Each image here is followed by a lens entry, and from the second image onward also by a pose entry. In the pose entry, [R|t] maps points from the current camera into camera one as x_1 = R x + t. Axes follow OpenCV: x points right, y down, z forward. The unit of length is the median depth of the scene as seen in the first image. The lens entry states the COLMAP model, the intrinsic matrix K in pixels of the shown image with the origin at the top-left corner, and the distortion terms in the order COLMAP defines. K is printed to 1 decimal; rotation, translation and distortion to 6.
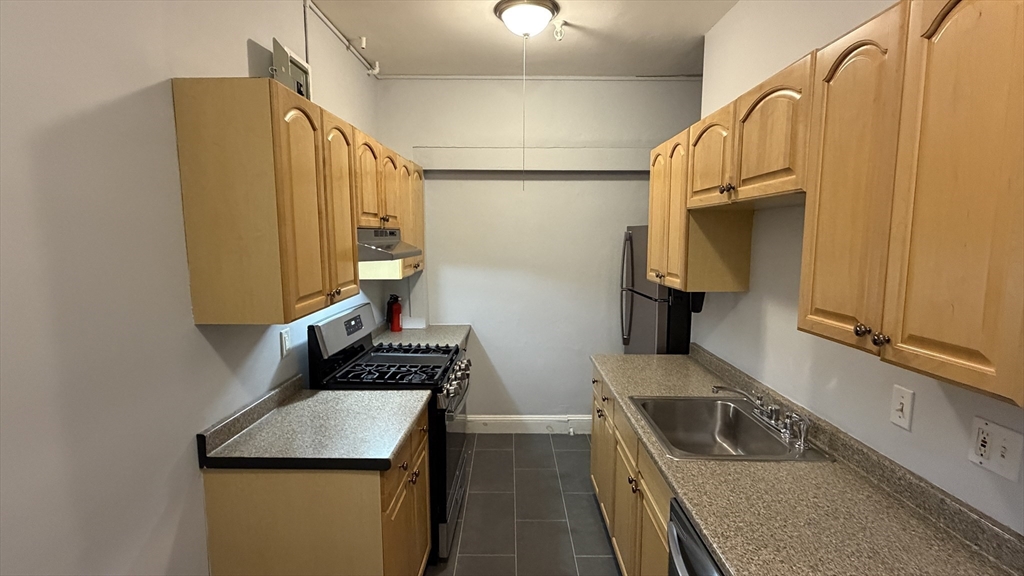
lens RADIAL K [[481.9, 0, 509.4], [0, 481.9, 292.0], [0, 0, 1]] dist [0.000808, -0.000614]
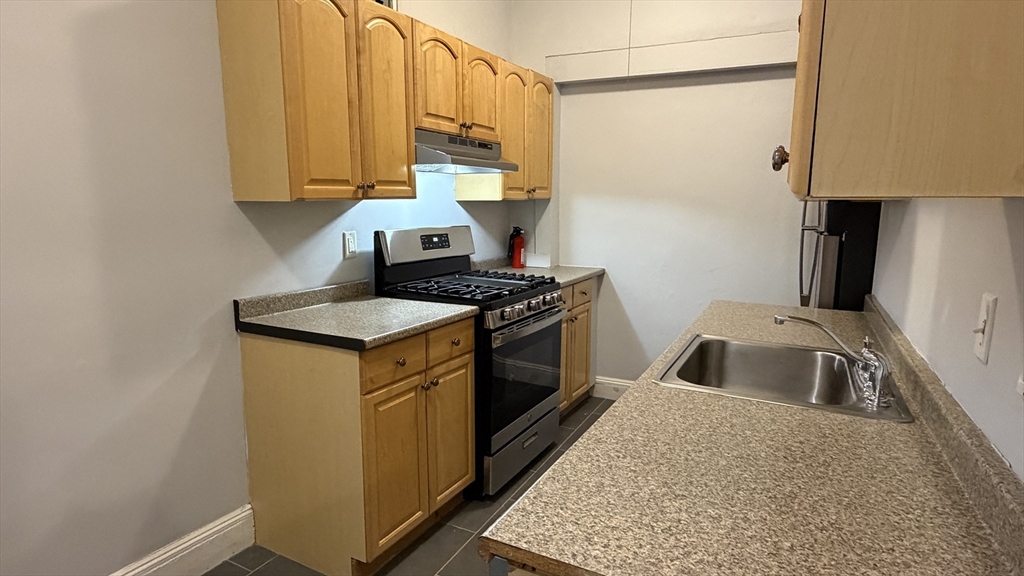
lens RADIAL K [[570.9, 0, 509.9], [0, 570.9, 291.1], [0, 0, 1]] dist [0.000511, 0.001962]
pose [[0.894771, 0.075909, -0.440025, 0.385003], [-0.060734, 0.996976, 0.048487, 0.126602], [0.442375, -0.016660, 0.896675, 0.064232]]
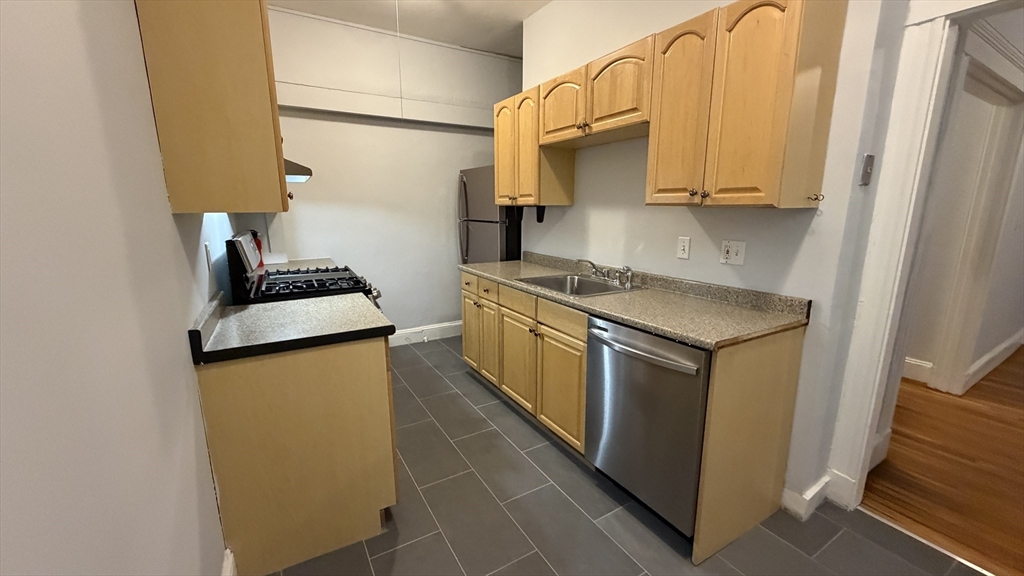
lens RADIAL K [[408.2, 0, 510.0], [0, 408.2, 288.9], [0, 0, 1]] dist [0.001382, 0.000102]
pose [[0.858656, -0.104769, 0.501730, -0.369503], [0.061847, 0.992912, 0.101490, 0.126124], [-0.508807, -0.056114, 0.859050, -0.014740]]
